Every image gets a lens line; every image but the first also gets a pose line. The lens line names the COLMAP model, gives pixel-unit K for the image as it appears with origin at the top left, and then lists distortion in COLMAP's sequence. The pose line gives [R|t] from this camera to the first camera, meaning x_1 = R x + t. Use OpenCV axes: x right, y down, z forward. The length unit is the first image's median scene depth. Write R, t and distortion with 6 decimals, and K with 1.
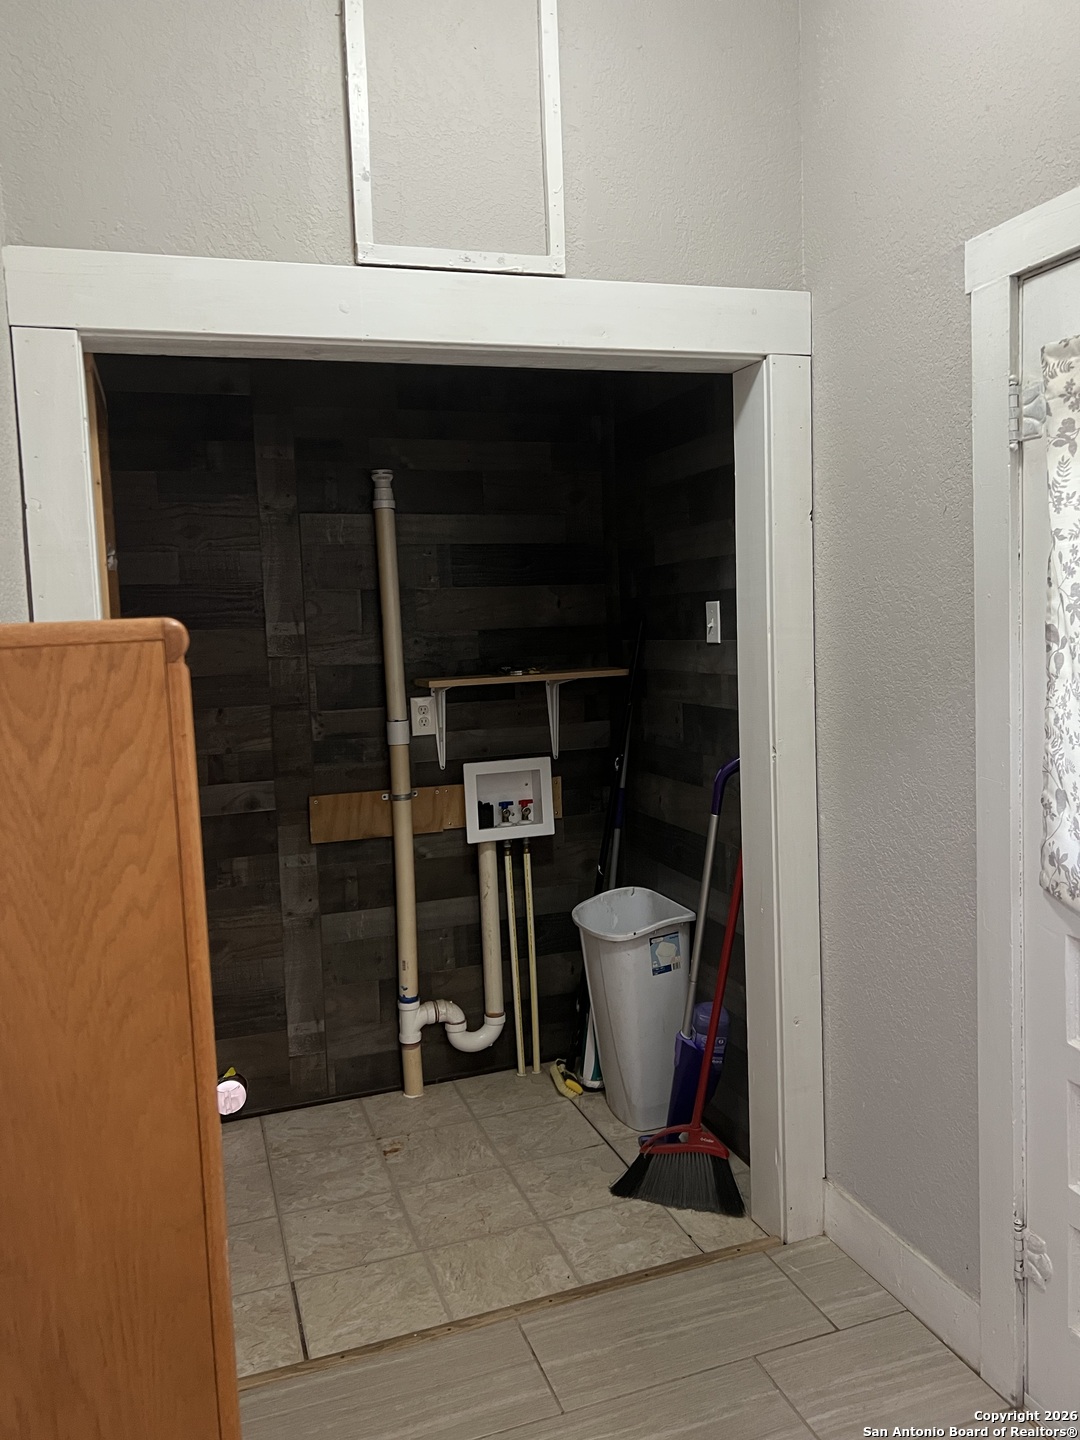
lens RADIAL K [[1093.2, 0, 550.3], [0, 1093.2, 704.6], [0, 0, 1]] dist [0.057325, -0.066516]
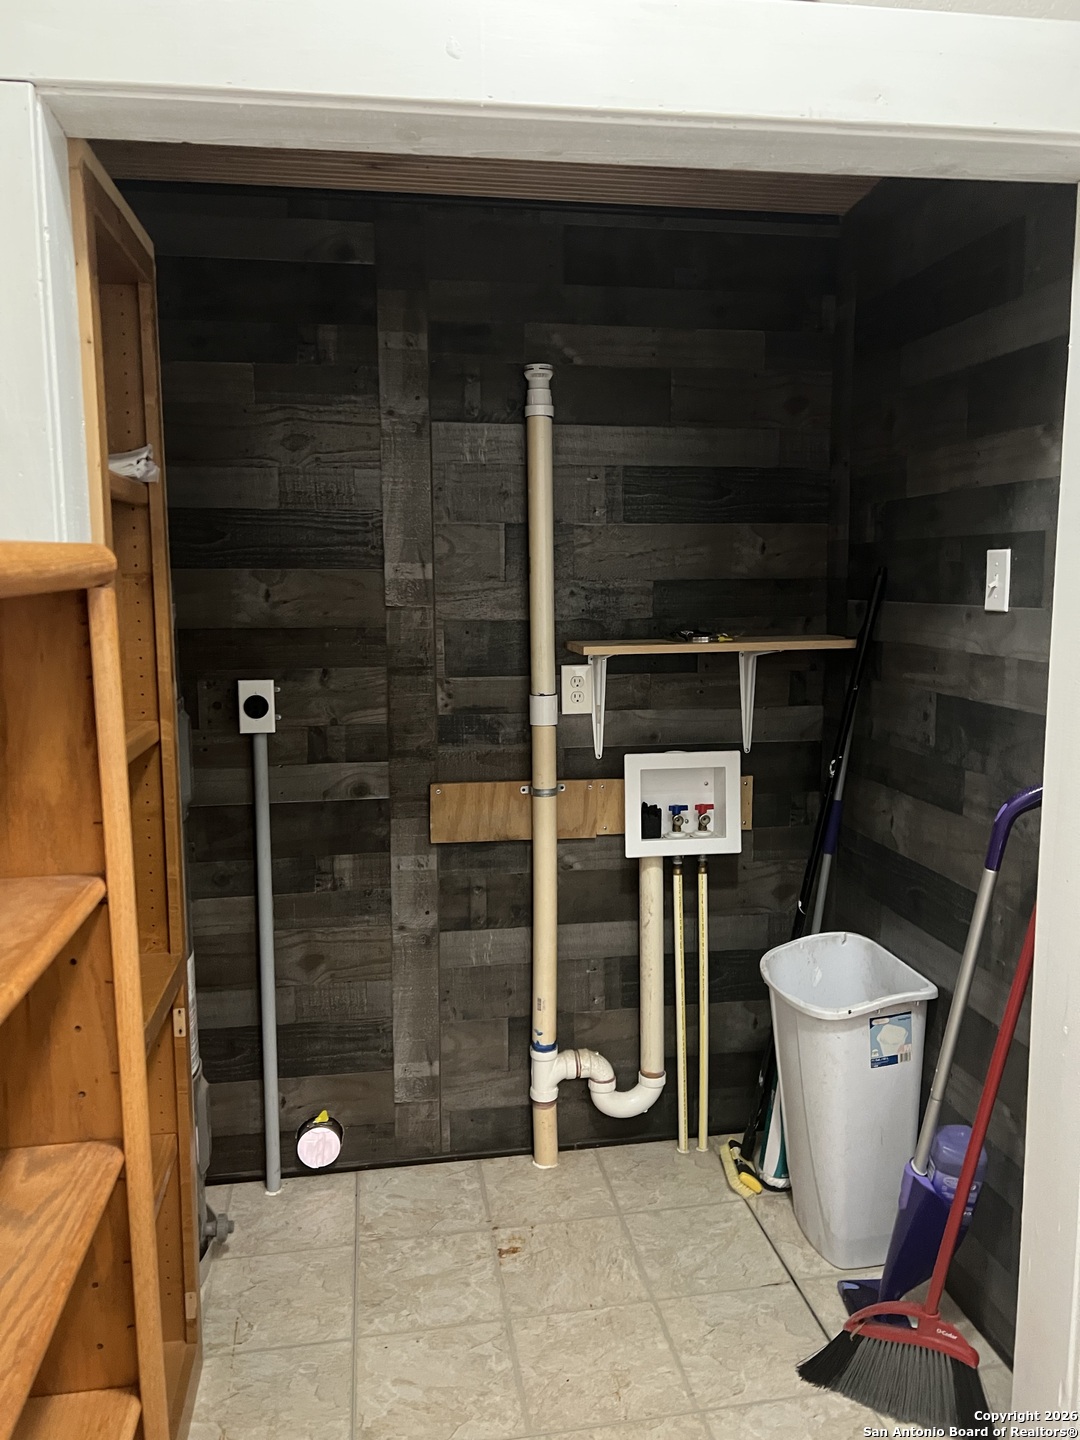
lens RADIAL K [[1093.2, 0, 553.0], [0, 1093.2, 714.3], [0, 0, 1]] dist [0.057325, -0.066516]
pose [[0.985664, 0.053201, -0.160113, -0.008486], [-0.044390, 0.997322, 0.058115, -0.016841], [0.162776, -0.050175, 0.985386, 0.239859]]
